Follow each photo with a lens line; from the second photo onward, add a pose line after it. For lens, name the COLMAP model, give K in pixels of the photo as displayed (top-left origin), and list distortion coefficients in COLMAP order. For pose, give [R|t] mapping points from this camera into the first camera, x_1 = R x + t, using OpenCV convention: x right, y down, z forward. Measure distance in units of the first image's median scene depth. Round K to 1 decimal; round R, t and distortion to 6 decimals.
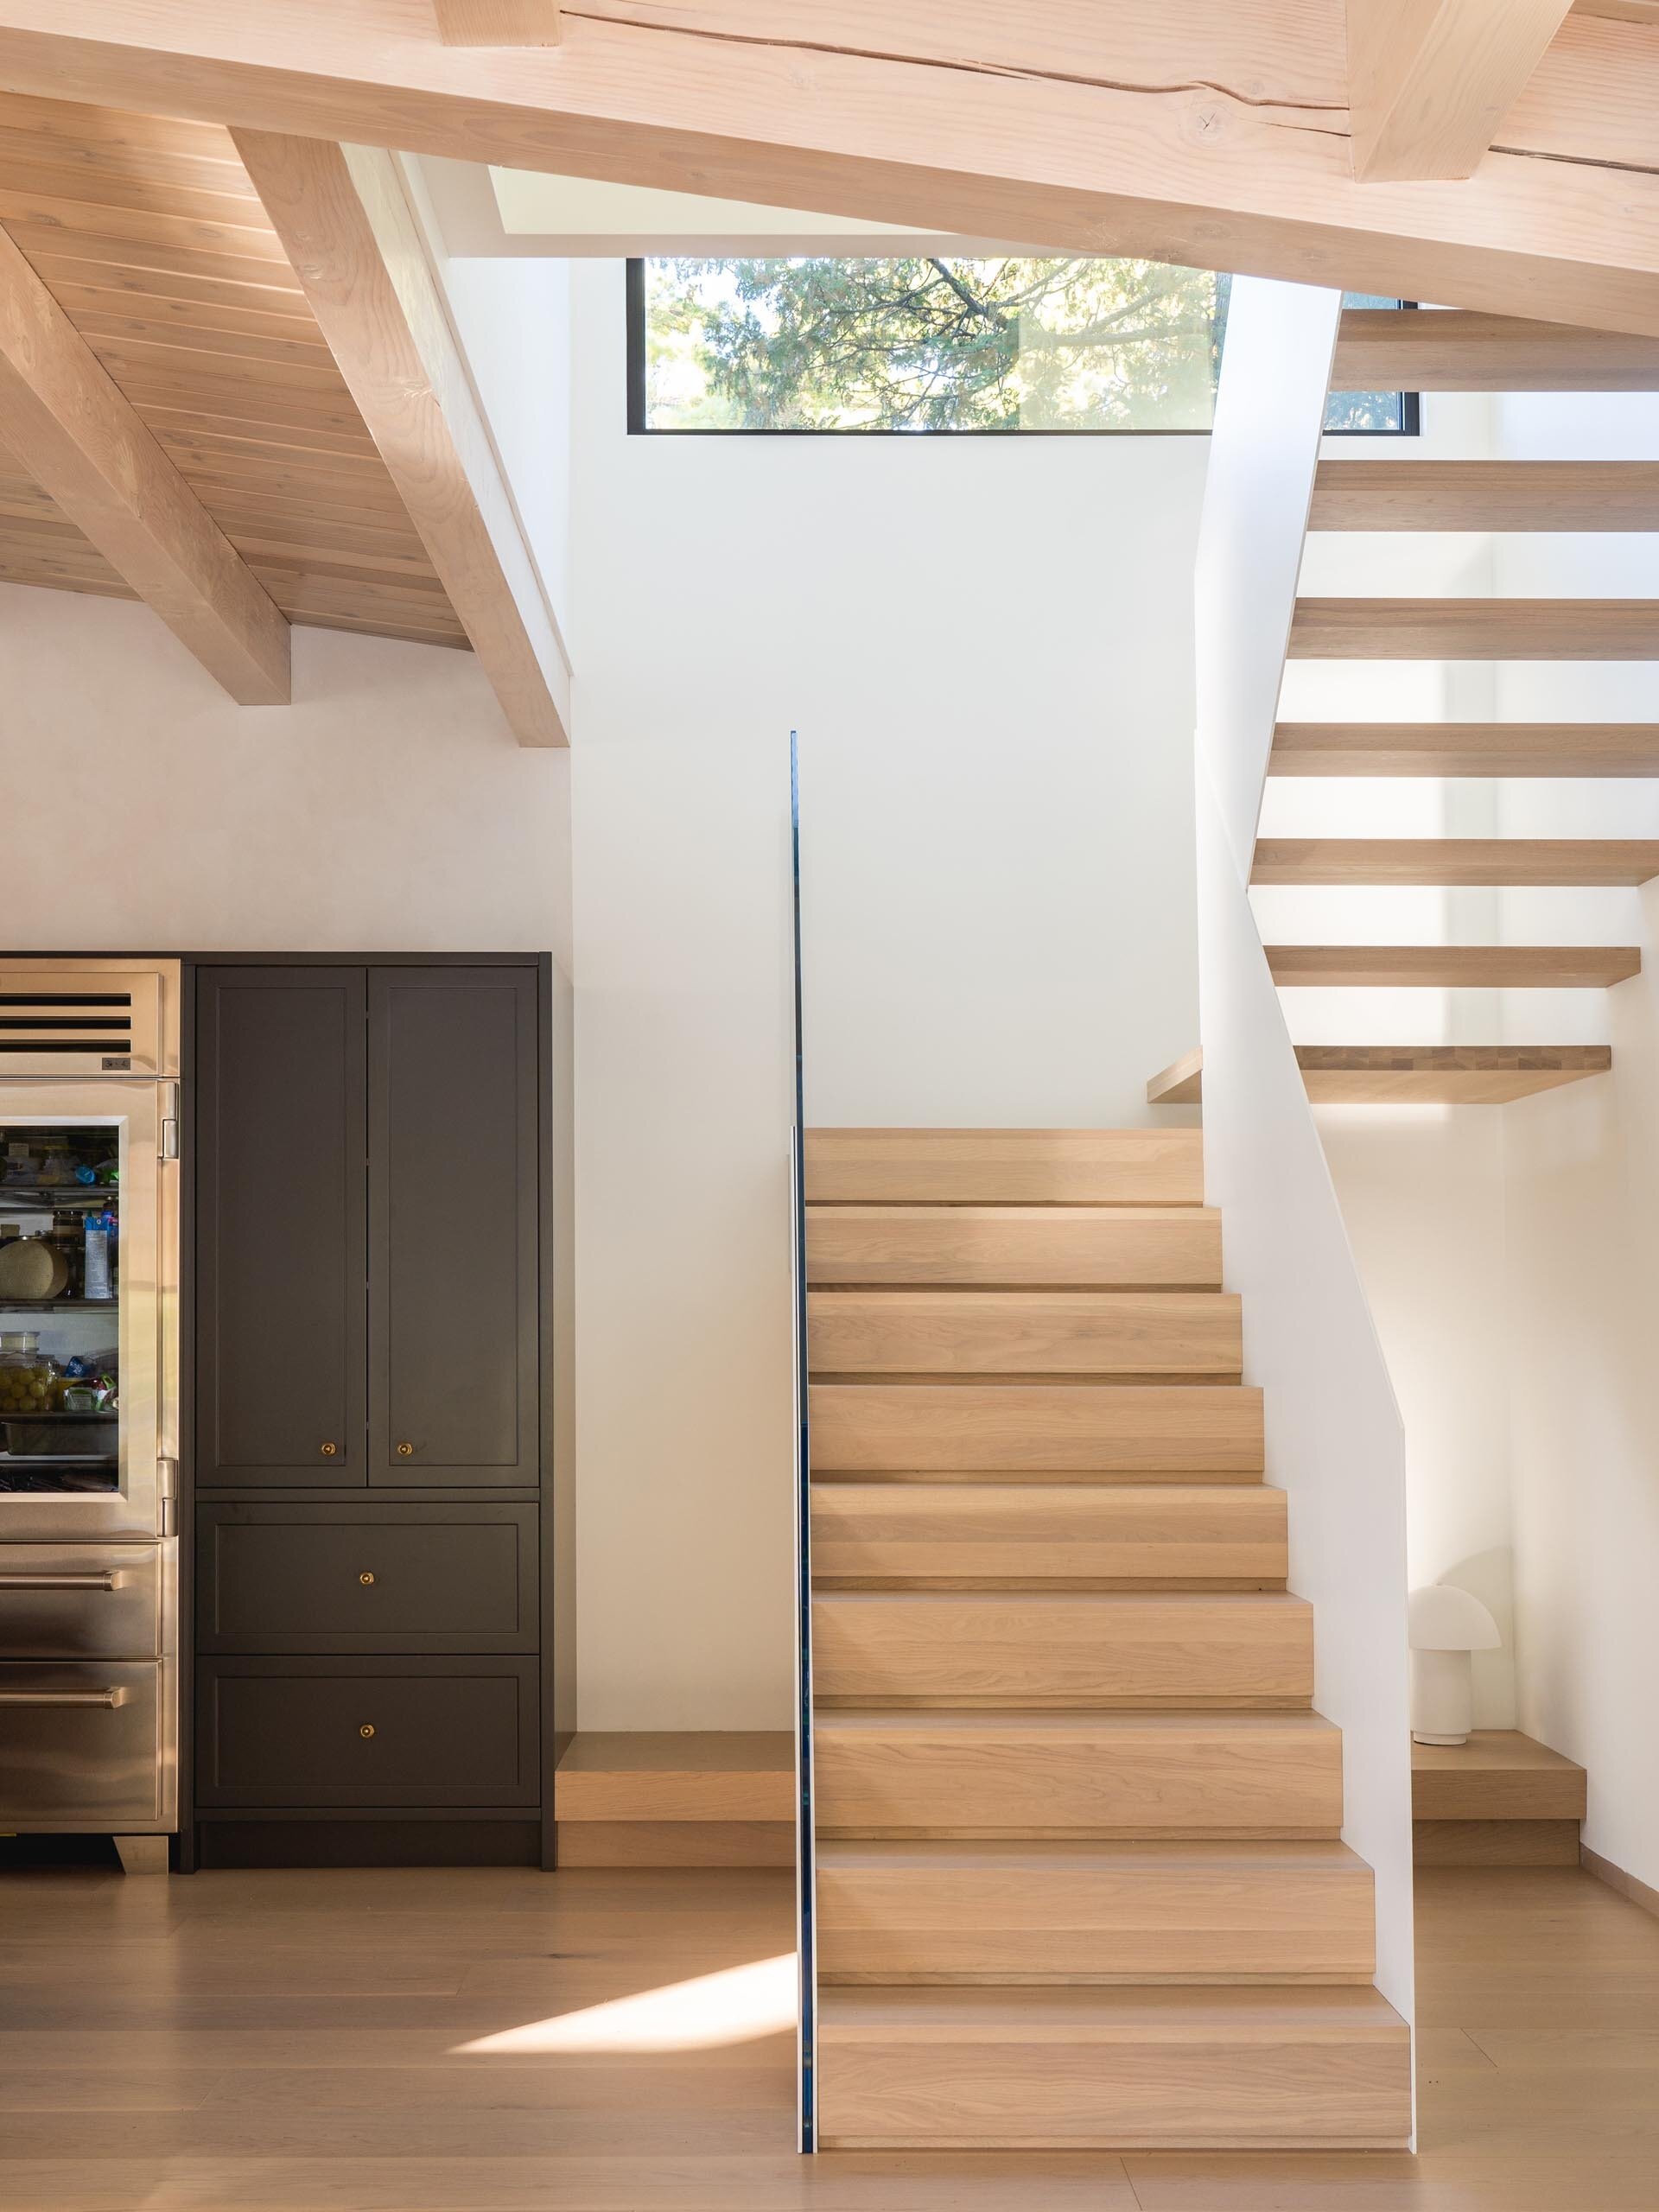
lens RADIAL K [[3727.5, 0, 829.5], [0, 3727.5, 1106.0], [0, 0, 1]] dist [-0.084966, 0.027309]
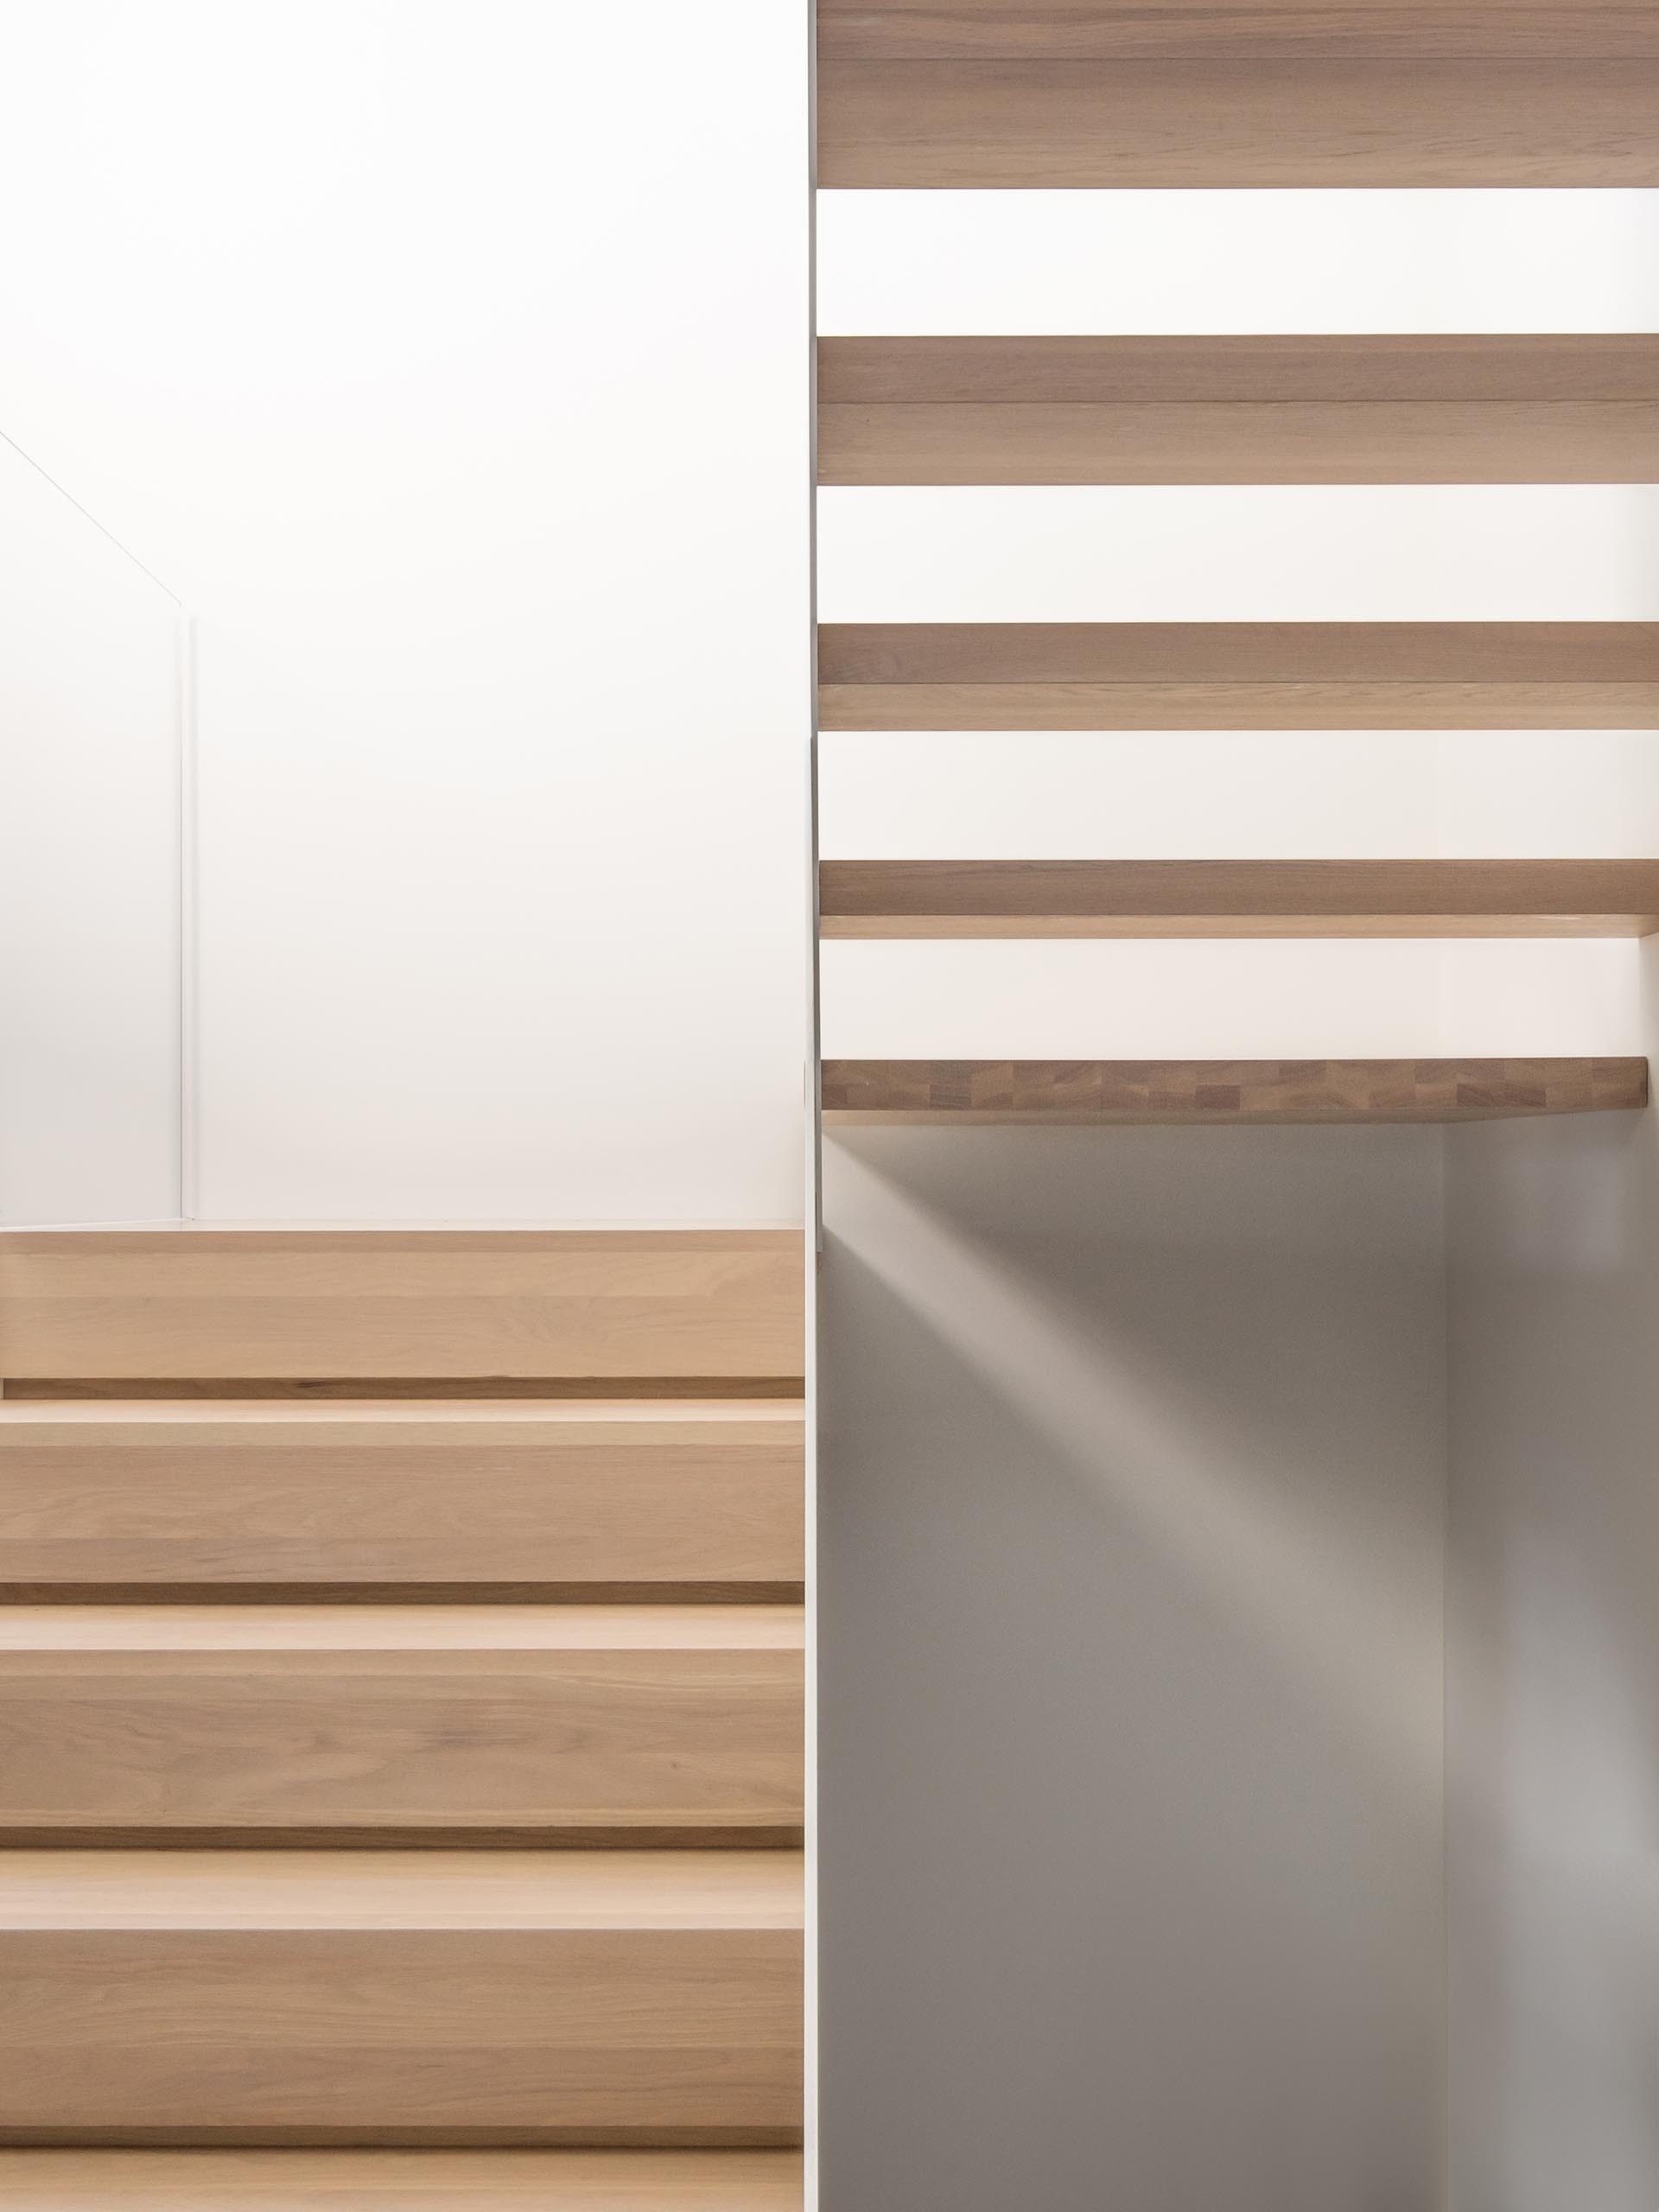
lens RADIAL K [[3727.5, 0, 829.5], [0, 3727.5, 1106.0], [0, 0, 1]] dist [-0.084966, 0.027309]
pose [[0.999947, -0.001482, -0.010164, 0.117598], [0.001910, 0.999105, 0.042264, -0.033612], [0.010092, -0.042282, 0.999055, 0.557353]]
